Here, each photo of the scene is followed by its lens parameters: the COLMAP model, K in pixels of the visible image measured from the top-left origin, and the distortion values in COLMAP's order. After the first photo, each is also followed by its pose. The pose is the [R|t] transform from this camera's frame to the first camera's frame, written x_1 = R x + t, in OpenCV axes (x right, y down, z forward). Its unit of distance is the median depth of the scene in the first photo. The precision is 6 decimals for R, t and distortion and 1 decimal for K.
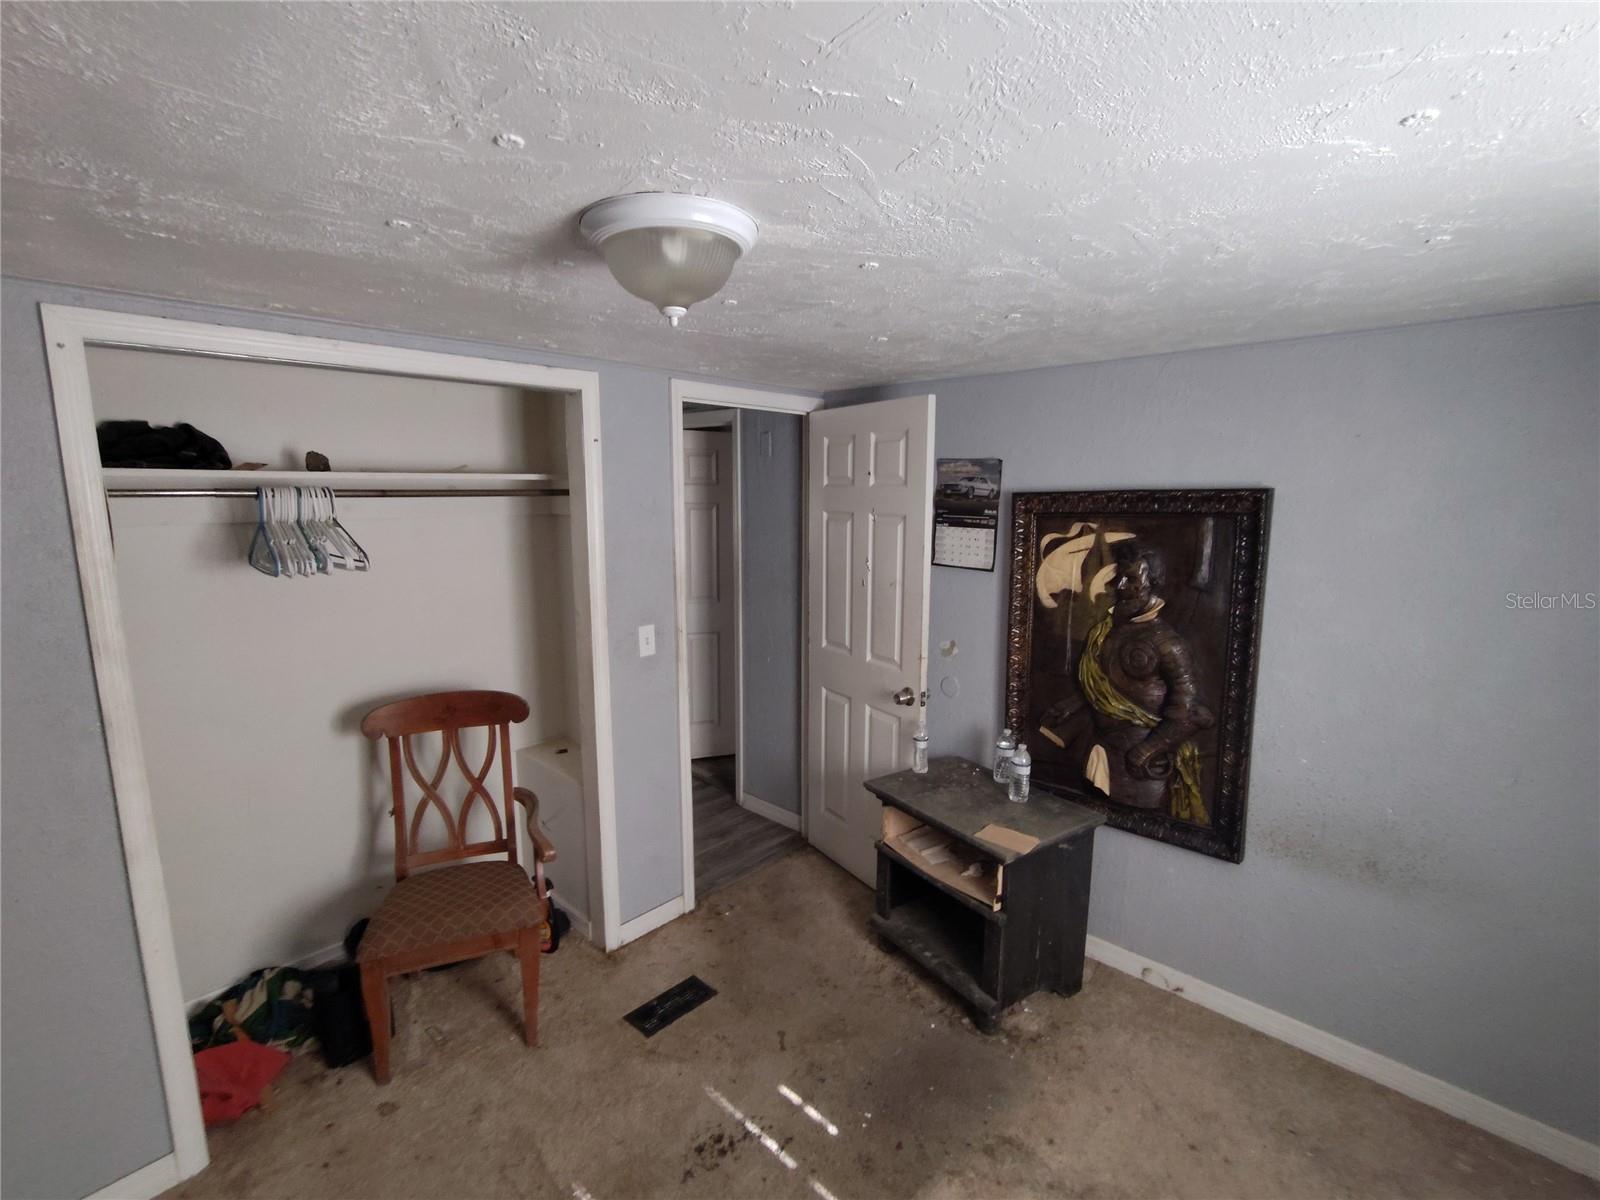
lens RADIAL K [[737.1, 0, 798.6], [0, 737.1, 617.0], [0, 0, 1]] dist [-0.000386, 0.000092]
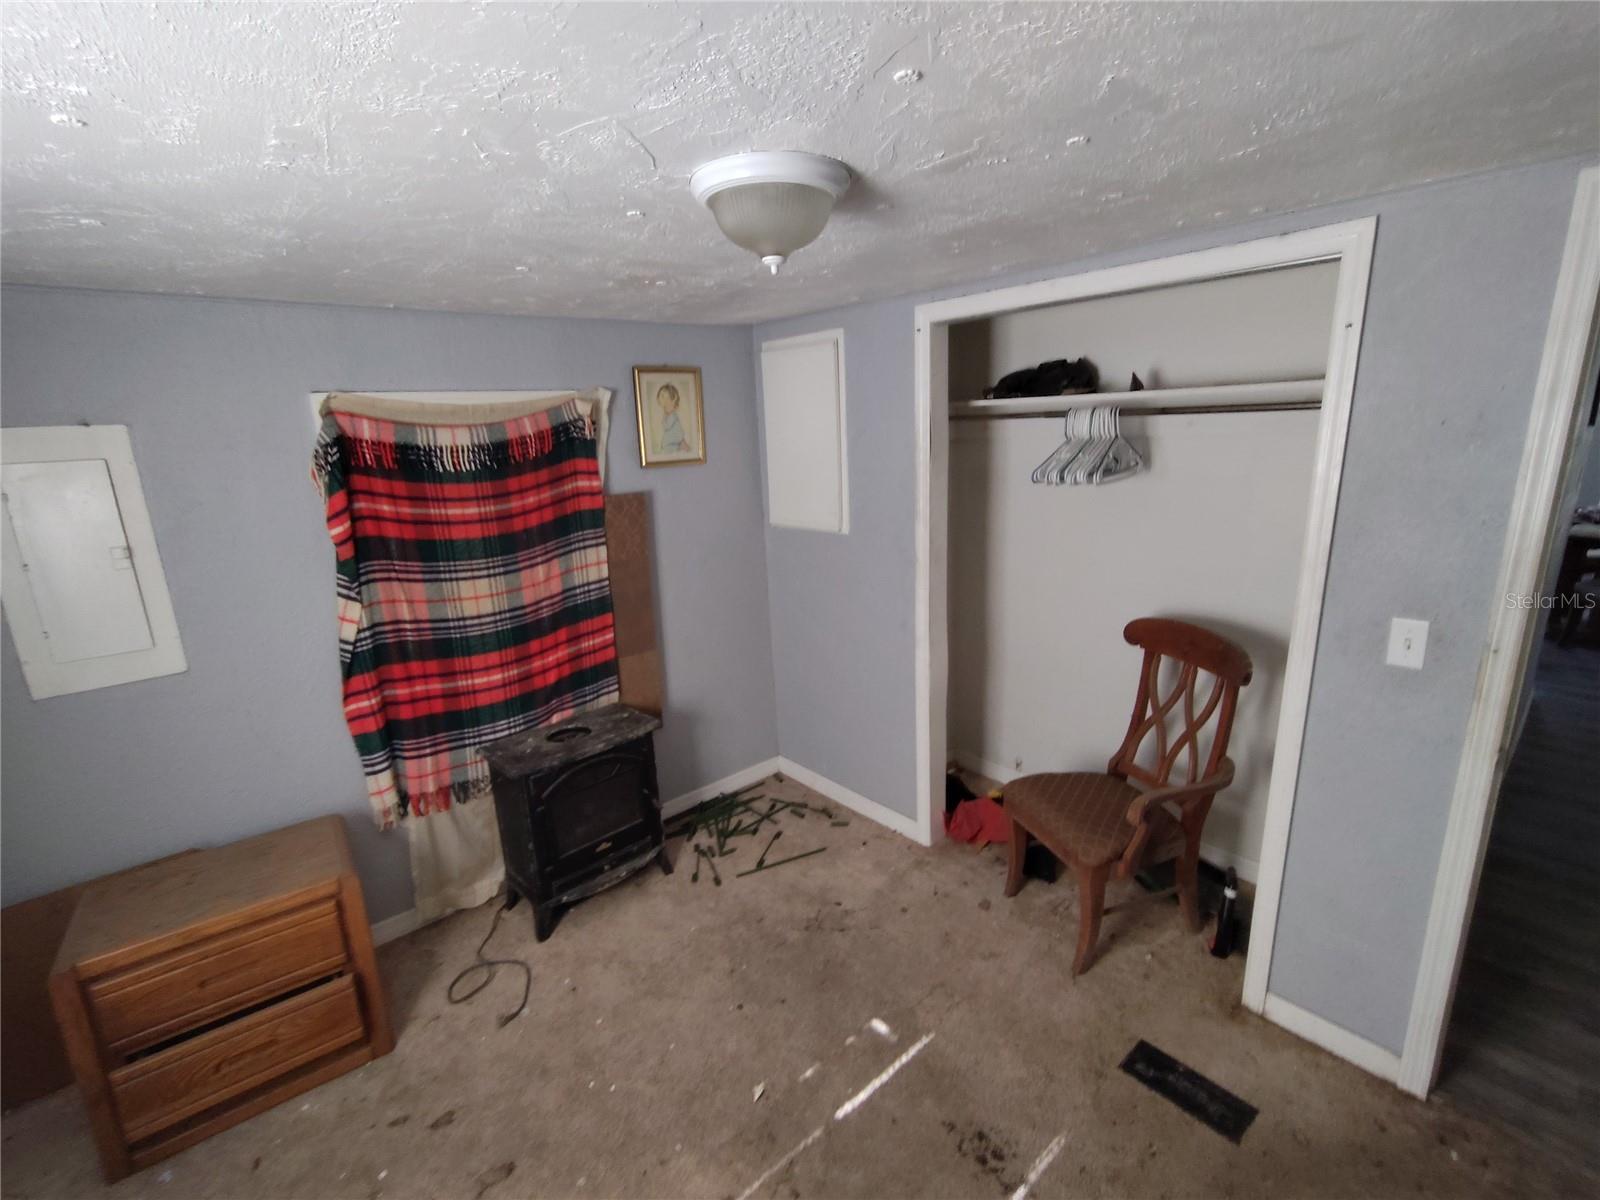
lens RADIAL K [[742.3, 0, 801.3], [0, 742.3, 607.5], [0, 0, 1]] dist [-0.001246, -0.000106]
pose [[-0.115956, 0.247859, -0.961832, 0.534678], [-0.126357, 0.956815, 0.261800, -0.113946], [0.985184, 0.151892, -0.079630, 0.636873]]
